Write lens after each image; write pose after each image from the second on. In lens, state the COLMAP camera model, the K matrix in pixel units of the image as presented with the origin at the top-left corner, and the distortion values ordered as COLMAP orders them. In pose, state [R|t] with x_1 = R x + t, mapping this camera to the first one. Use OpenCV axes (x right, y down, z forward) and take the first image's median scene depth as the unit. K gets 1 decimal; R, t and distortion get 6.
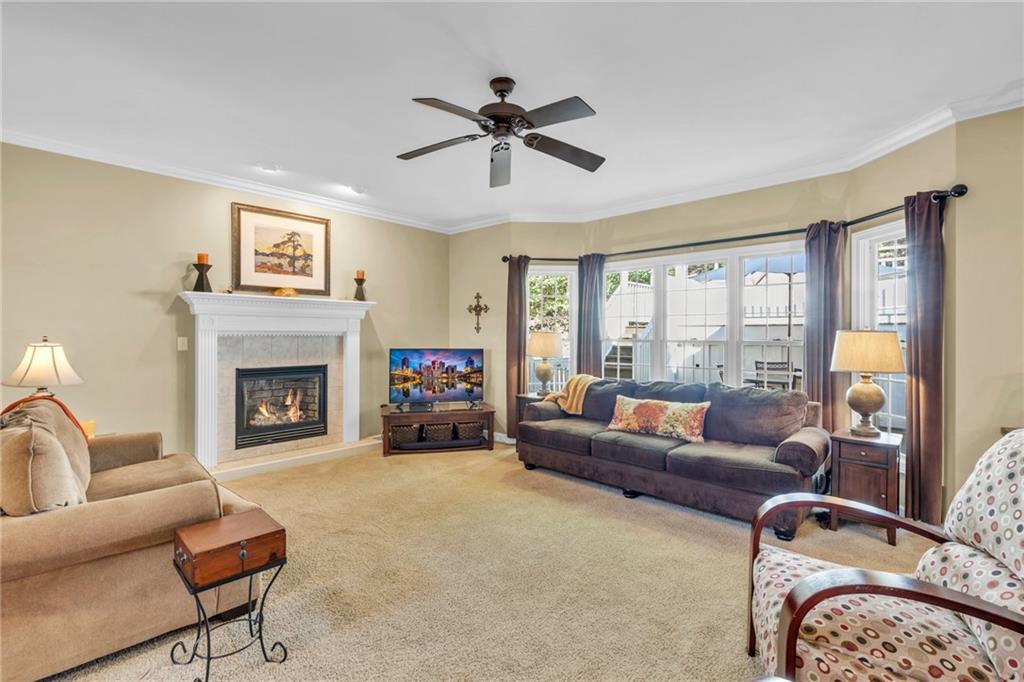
lens RADIAL K [[456.6, 0, 523.6], [0, 456.6, 331.6], [0, 0, 1]] dist [0.003588, 0.000556]
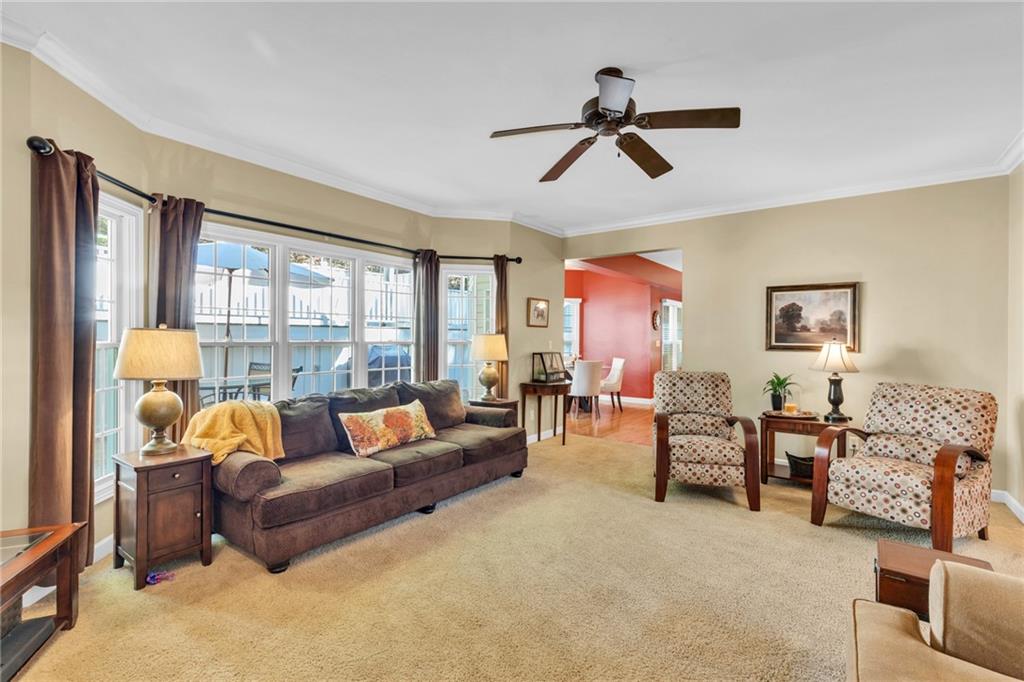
lens RADIAL K [[456.6, 0, 523.6], [0, 456.6, 331.6], [0, 0, 1]] dist [0.003588, 0.000556]
pose [[-0.112446, 0.007772, 0.993627, -0.573202], [-0.012206, 0.999883, -0.009202, 0.002504], [-0.993583, -0.013163, -0.112338, 0.742903]]
